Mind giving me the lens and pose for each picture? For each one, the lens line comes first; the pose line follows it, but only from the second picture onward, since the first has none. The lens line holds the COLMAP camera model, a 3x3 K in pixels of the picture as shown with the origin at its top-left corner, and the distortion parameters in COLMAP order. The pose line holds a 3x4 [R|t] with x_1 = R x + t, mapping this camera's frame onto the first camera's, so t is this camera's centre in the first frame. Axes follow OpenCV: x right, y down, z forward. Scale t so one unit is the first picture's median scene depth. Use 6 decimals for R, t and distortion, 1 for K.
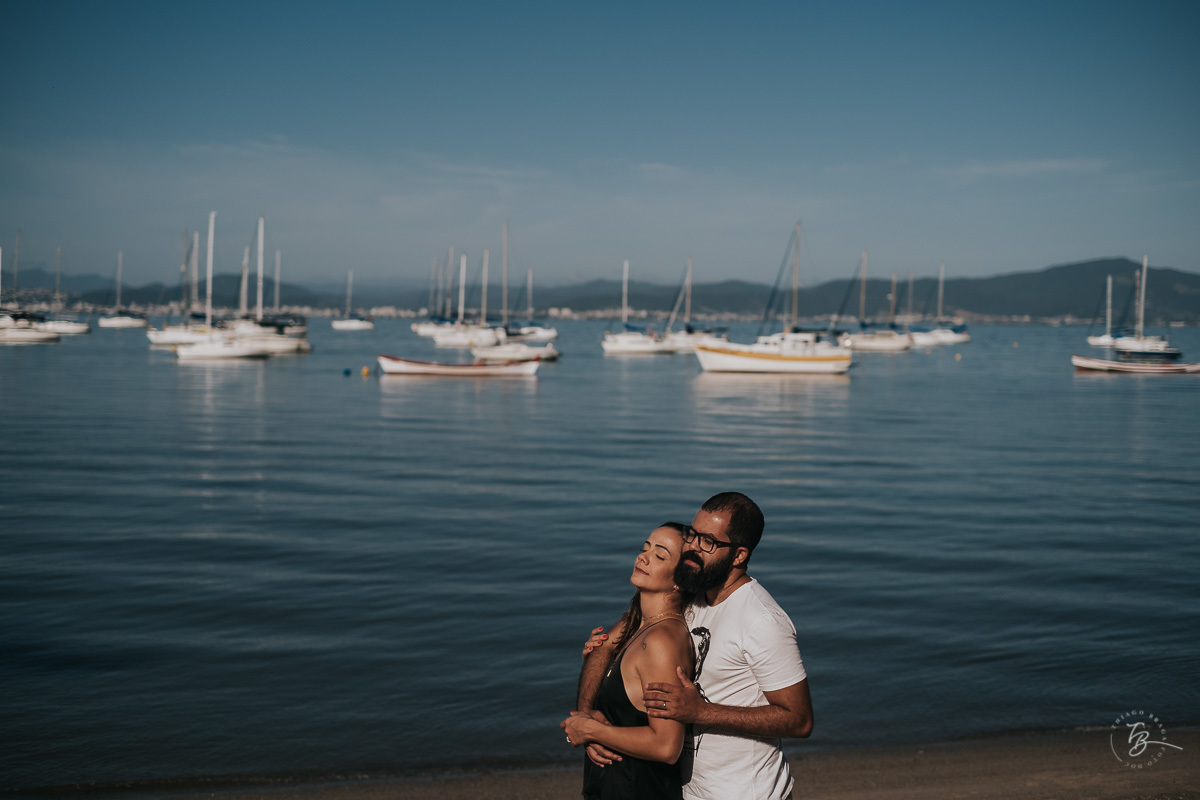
lens RADIAL K [[1809.3, 0, 593.3], [0, 1809.3, 394.5], [0, 0, 1]] dist [0.026126, -1.656656]
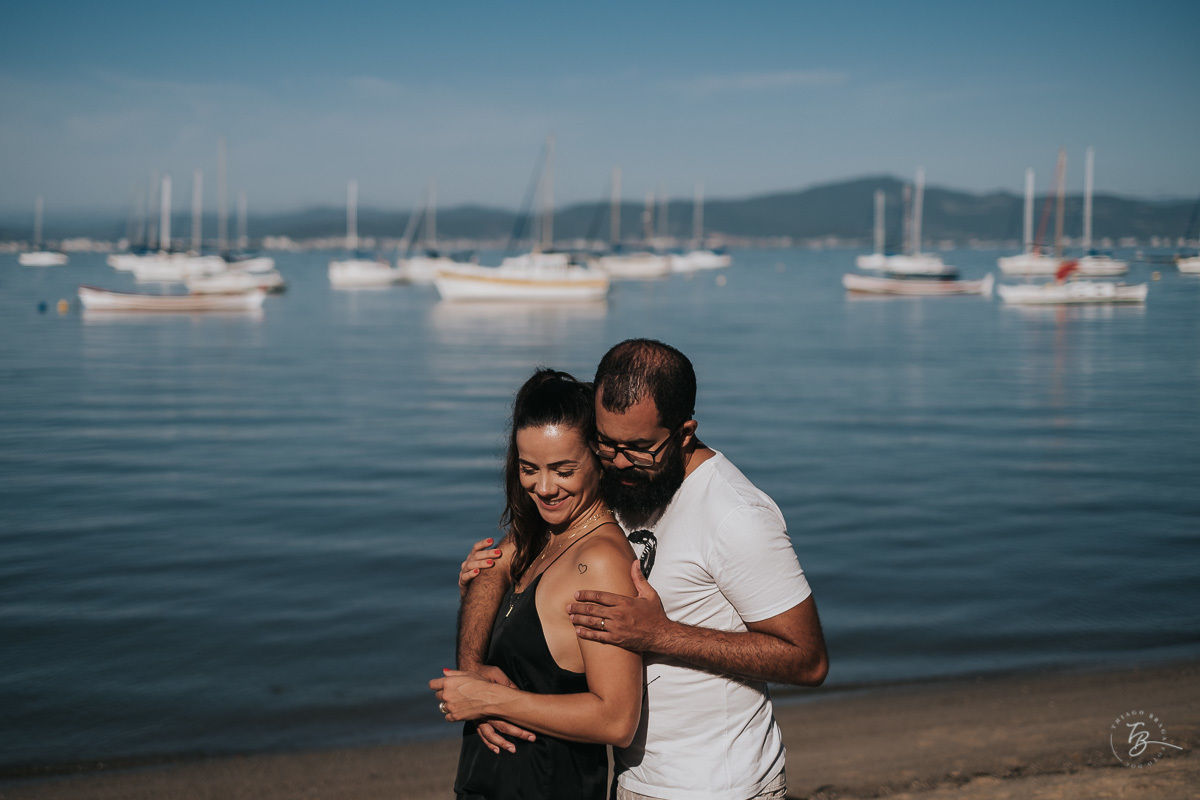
lens RADIAL K [[1809.3, 0, 593.3], [0, 1809.3, 394.5], [0, 0, 1]] dist [0.026126, -1.656656]
pose [[0.984307, -0.028983, 0.174070, -0.023489], [0.026766, 0.999528, 0.015073, 0.021039], [-0.174424, -0.010177, 0.984618, 0.105830]]
